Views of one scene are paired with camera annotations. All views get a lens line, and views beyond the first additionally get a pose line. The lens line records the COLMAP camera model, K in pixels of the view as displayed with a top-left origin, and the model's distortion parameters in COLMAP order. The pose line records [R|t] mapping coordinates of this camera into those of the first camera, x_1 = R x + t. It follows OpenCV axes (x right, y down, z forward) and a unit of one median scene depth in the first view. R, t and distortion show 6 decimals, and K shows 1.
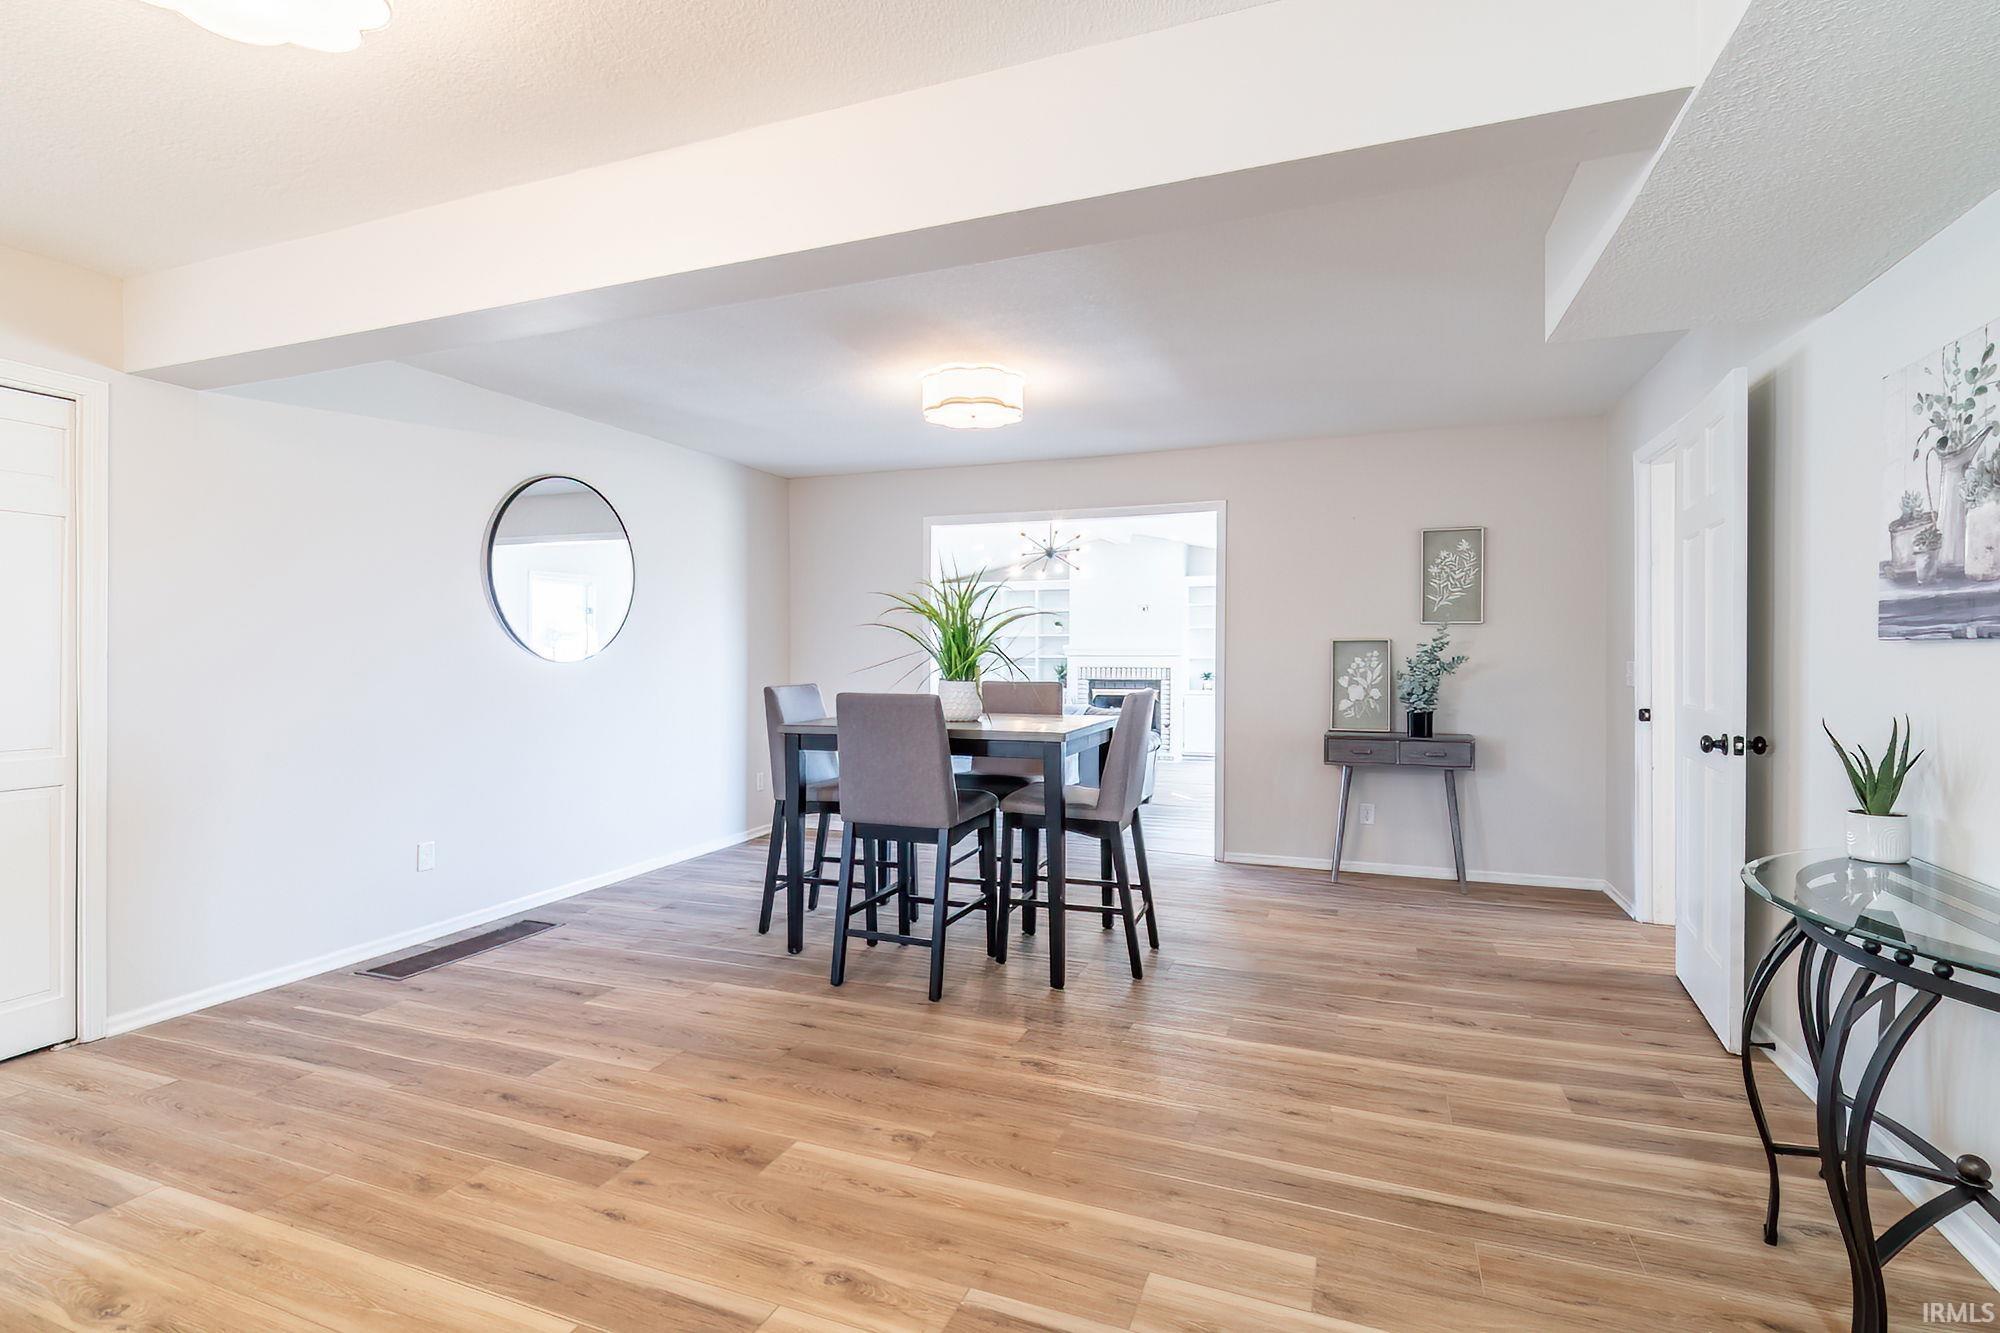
lens RADIAL K [[964.2, 0, 979.0], [0, 964.2, 653.0], [0, 0, 1]] dist [-0.002299, -0.000348]
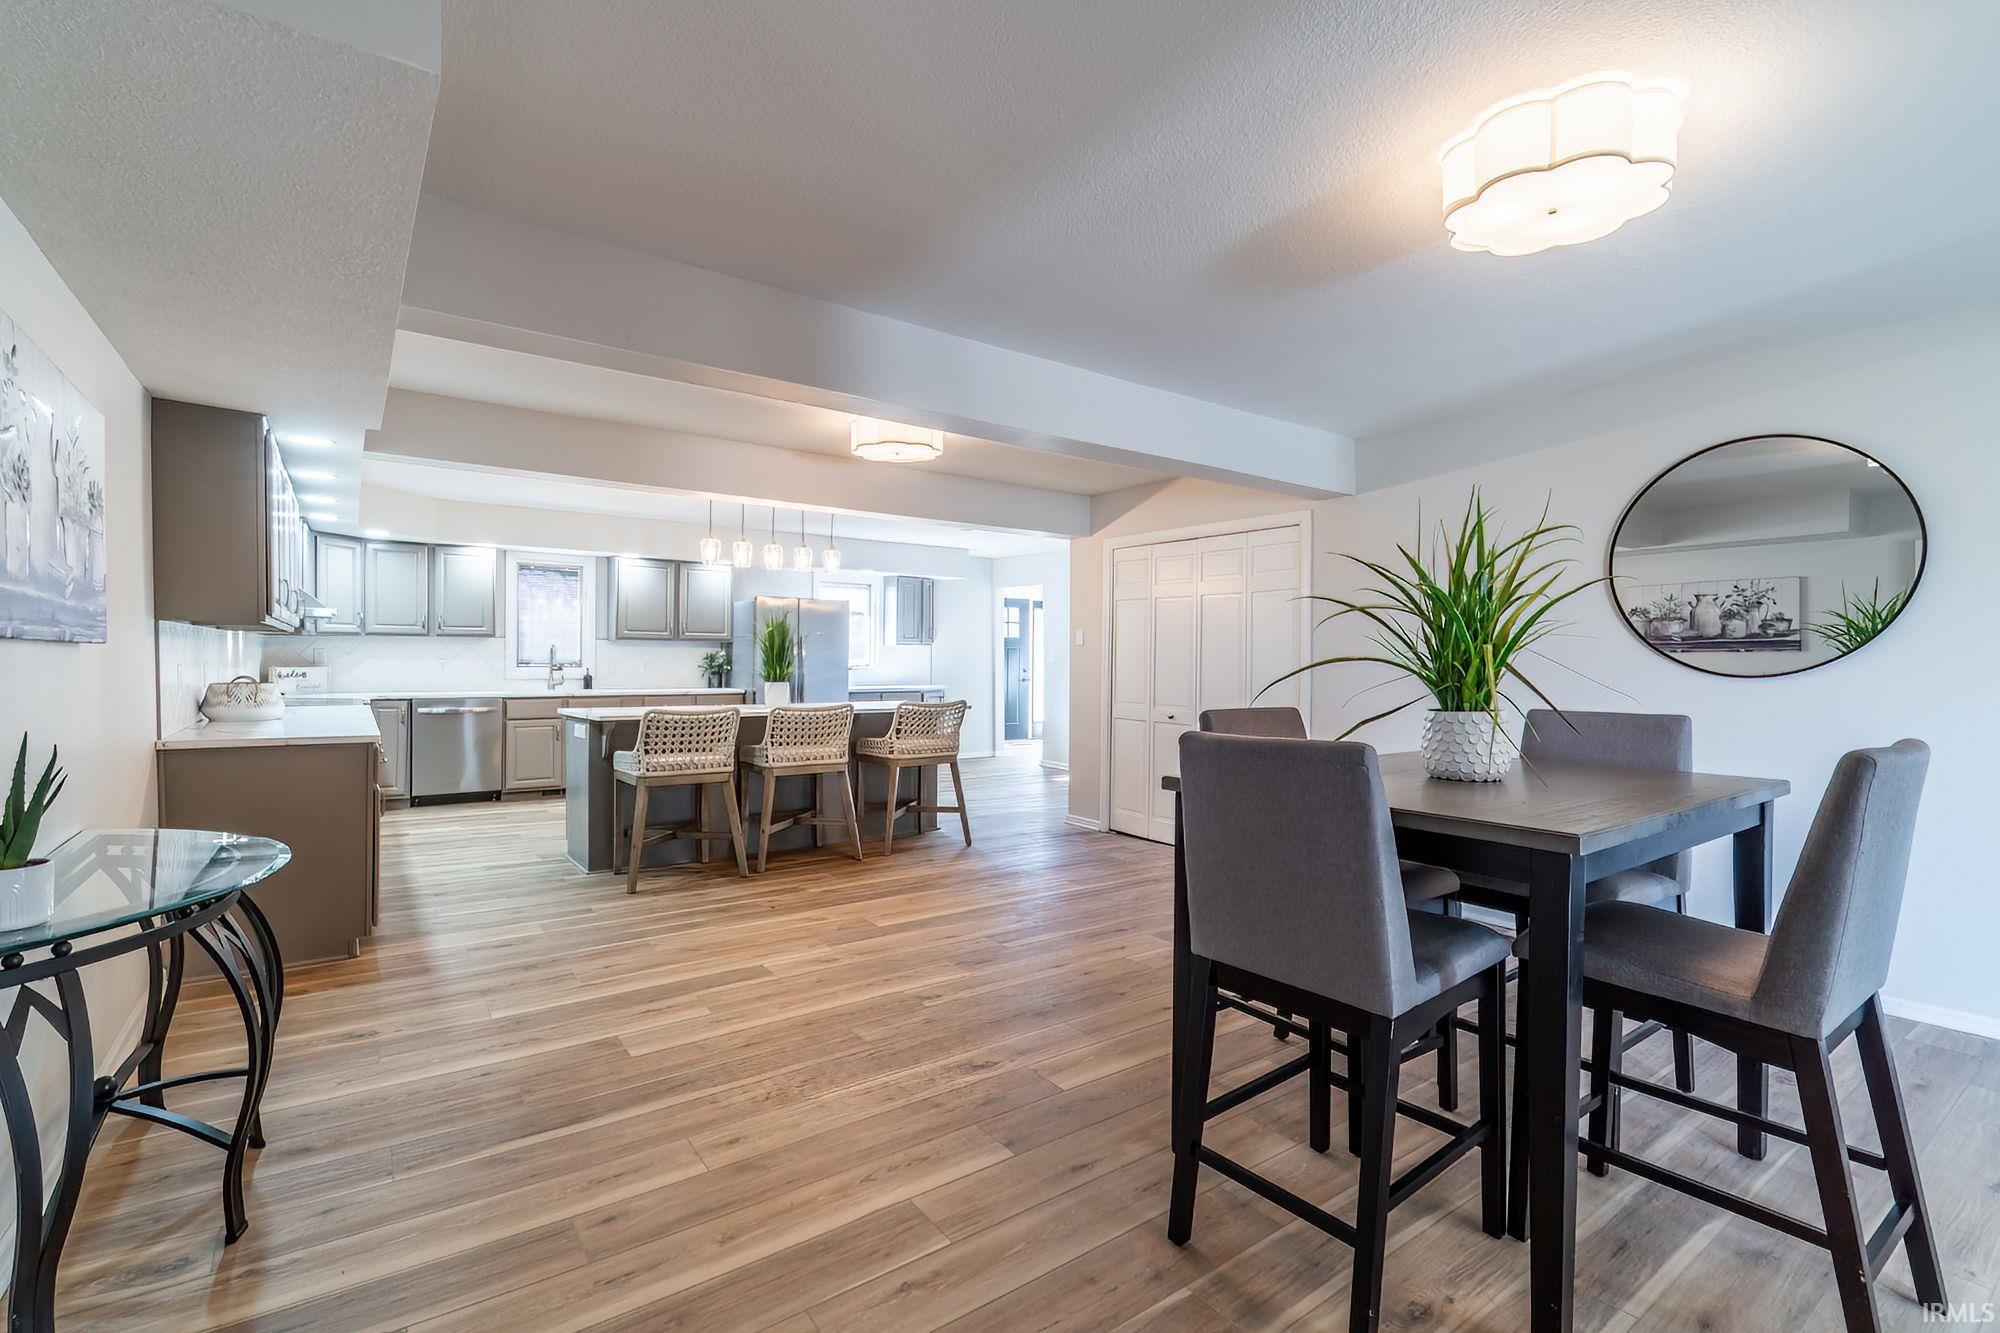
lens RADIAL K [[881.0, 0, 1022.6], [0, 881.0, 667.5], [0, 0, 1]] dist [0.000812, 0.000229]
pose [[-0.509462, 0.005355, -0.860477, 1.005520], [-0.007471, 0.999915, 0.010646, -0.001952], [0.860461, 0.011852, -0.509379, 1.826418]]
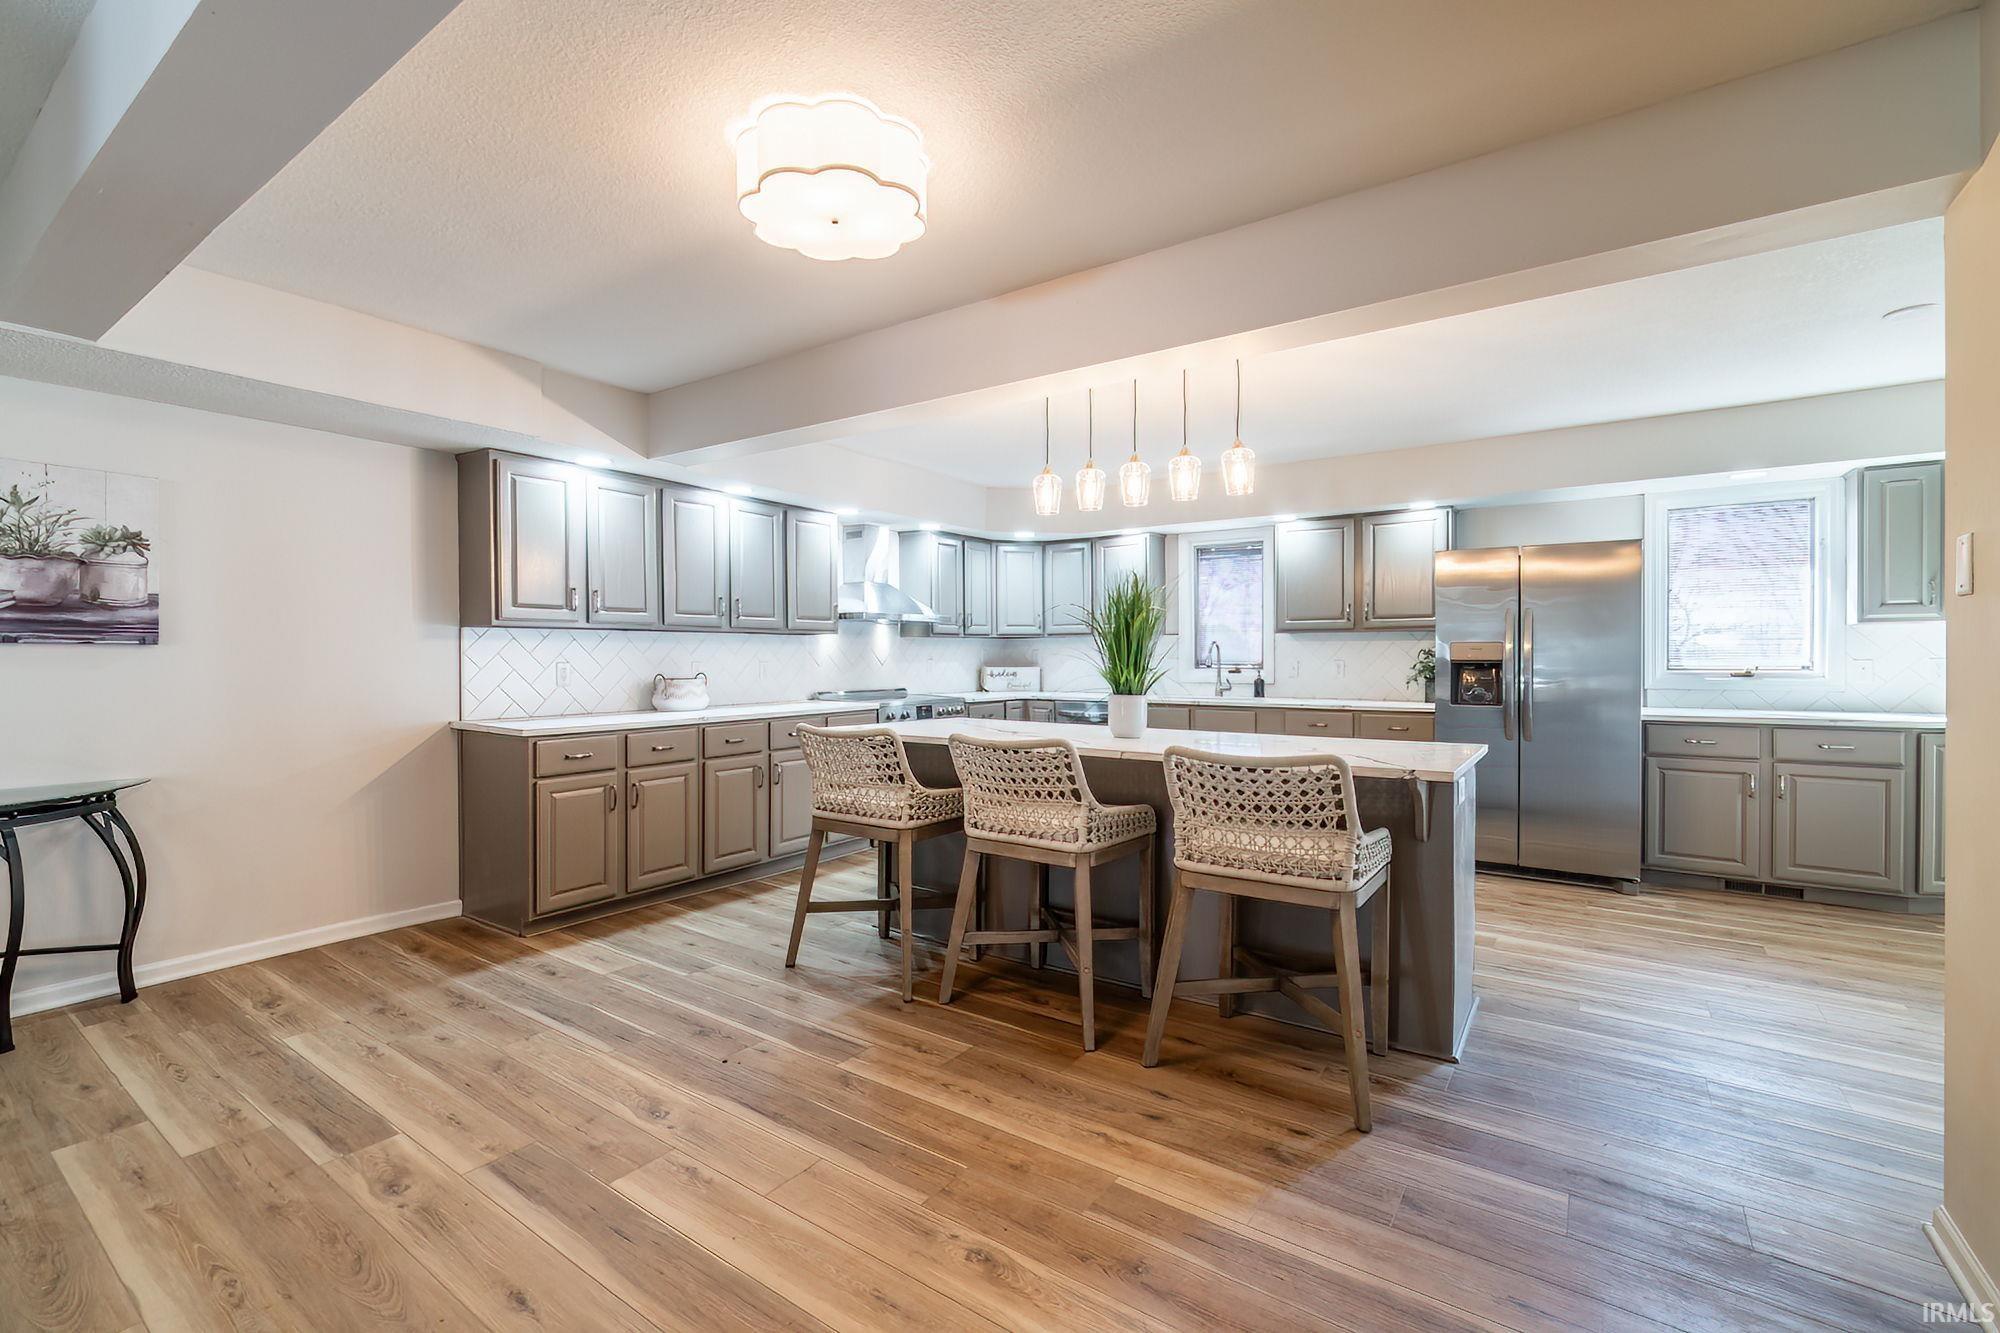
lens RADIAL K [[900.9, 0, 993.5], [0, 900.9, 665.1], [0, 0, 1]] dist [-0.003649, -0.000394]
pose [[-0.974164, -0.001520, 0.225836, -0.858819], [0.000424, 0.999963, 0.008557, 0.009725], [-0.225841, 0.008432, -0.974128, 1.488656]]
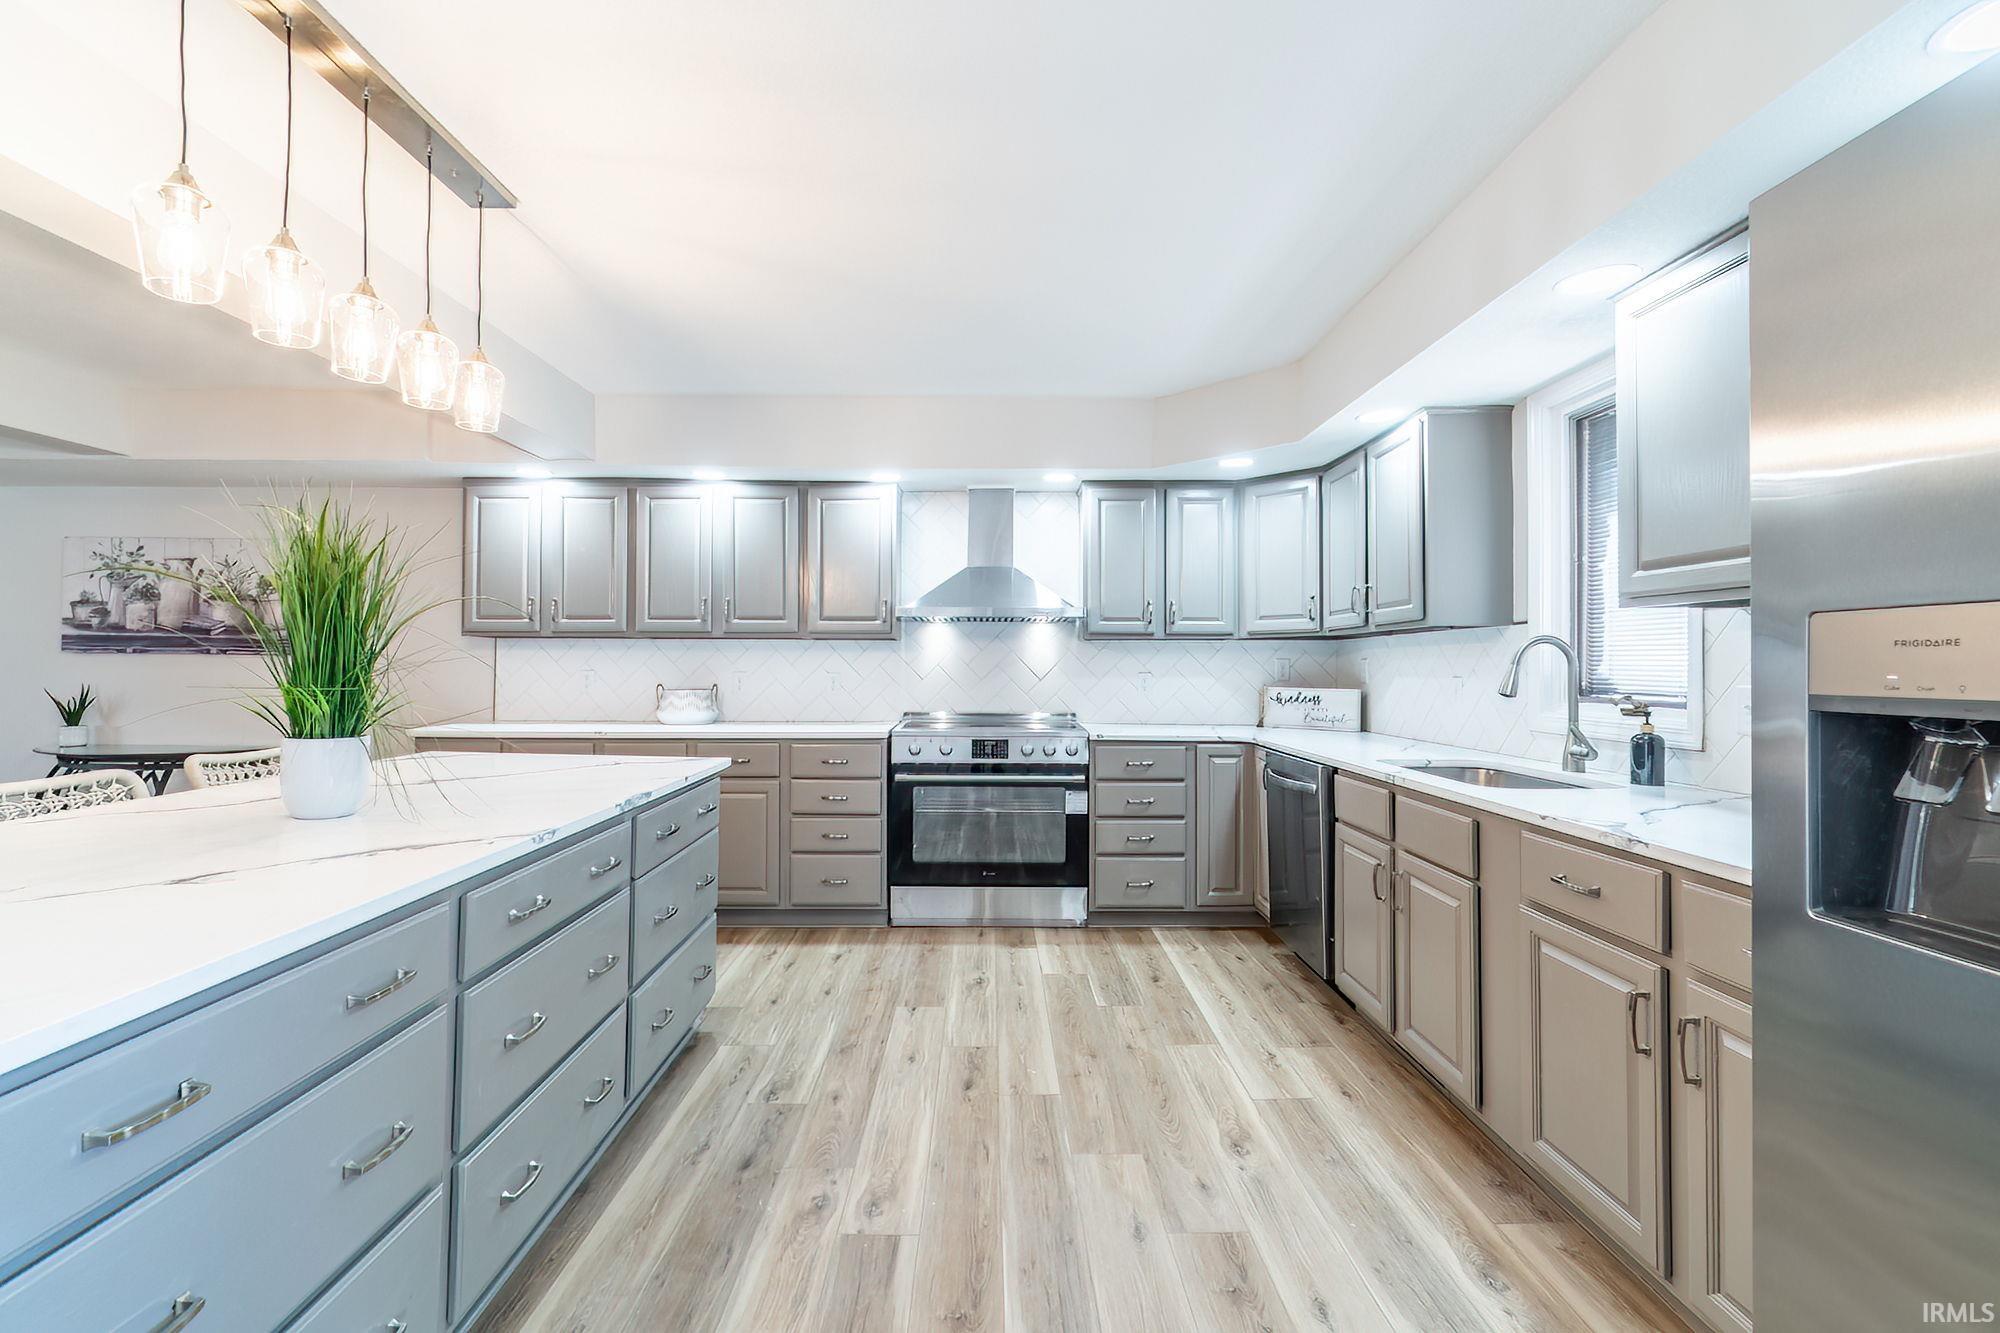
lens RADIAL K [[887.9, 0, 975.5], [0, 887.9, 660.5], [0, 0, 1]] dist [-0.001823, 0.000116]
pose [[-0.361999, 0.002795, 0.932174, -1.662947], [-0.007651, 0.999953, -0.005970, 0.002973], [-0.932147, -0.009293, -0.361960, -0.237033]]
